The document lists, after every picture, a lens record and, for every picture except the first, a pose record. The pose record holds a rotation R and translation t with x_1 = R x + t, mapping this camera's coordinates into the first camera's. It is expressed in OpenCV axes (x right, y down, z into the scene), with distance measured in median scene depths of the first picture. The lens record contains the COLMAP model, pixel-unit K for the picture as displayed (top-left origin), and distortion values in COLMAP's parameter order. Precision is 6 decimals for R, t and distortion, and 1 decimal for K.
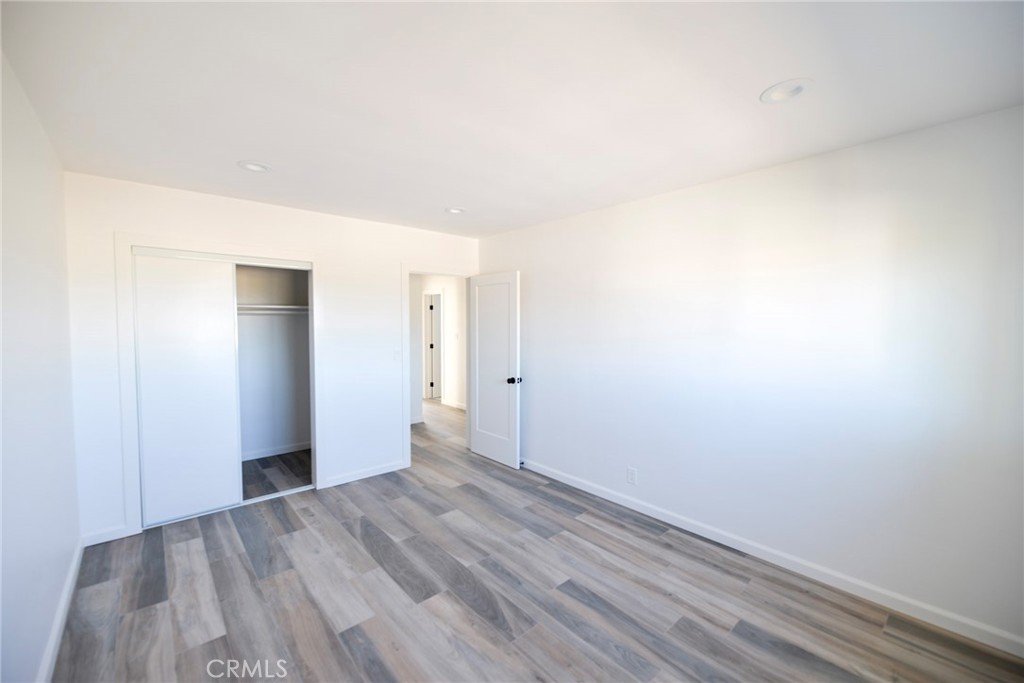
lens RADIAL K [[413.7, 0, 518.4], [0, 413.7, 334.8], [0, 0, 1]] dist [-0.000780, -0.002075]
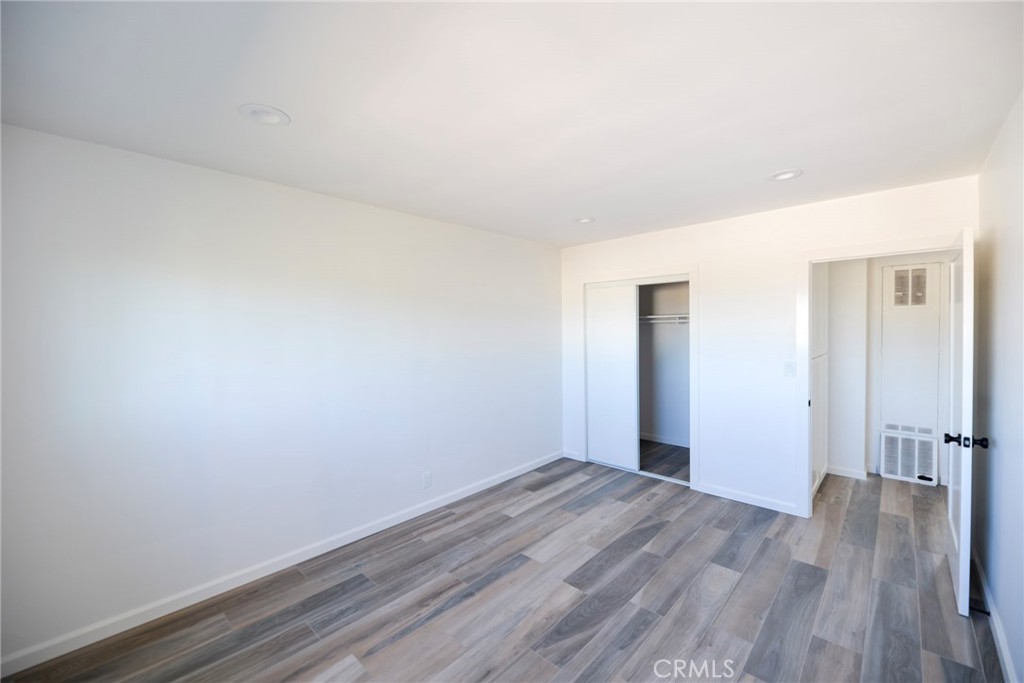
lens RADIAL K [[413.7, 0, 512.1], [0, 413.7, 338.8], [0, 0, 1]] dist [-0.000780, -0.002075]
pose [[0.087851, 0.021051, -0.995911, 0.688885], [-0.019753, 0.999617, 0.019387, -0.023757], [0.995938, 0.017969, 0.088233, 0.605477]]
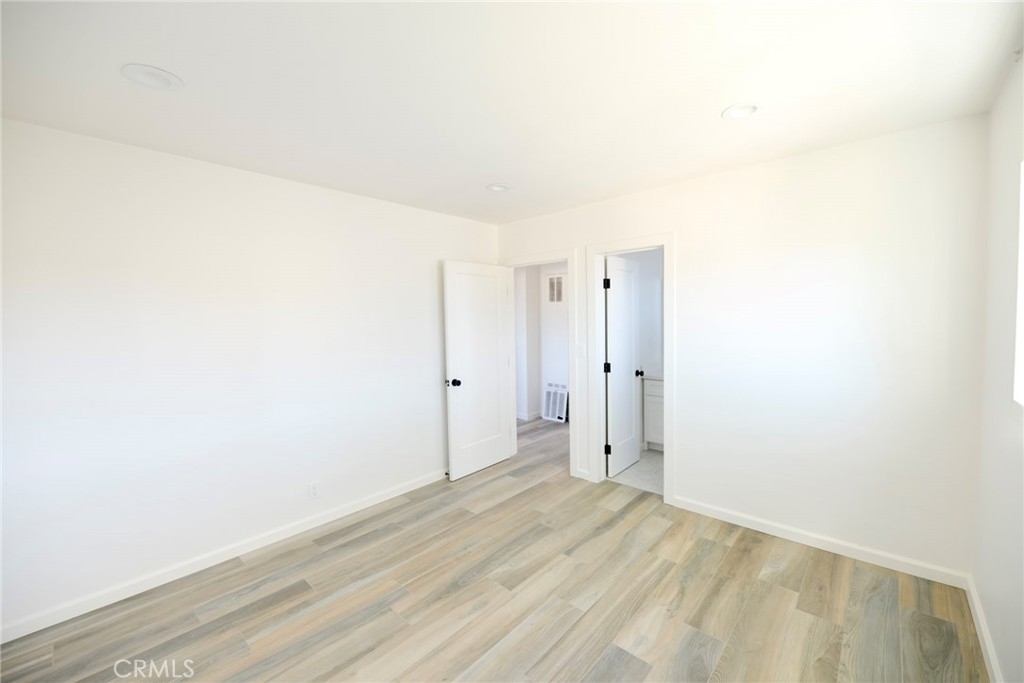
lens RADIAL K [[413.7, 0, 512.6], [0, 413.7, 344.8], [0, 0, 1]] dist [-0.000780, -0.002075]
pose [[0.098148, 0.070082, -0.992701, 1.473147], [-0.016420, 0.997496, 0.068797, -0.063158], [0.995036, 0.009548, 0.099053, 1.693462]]
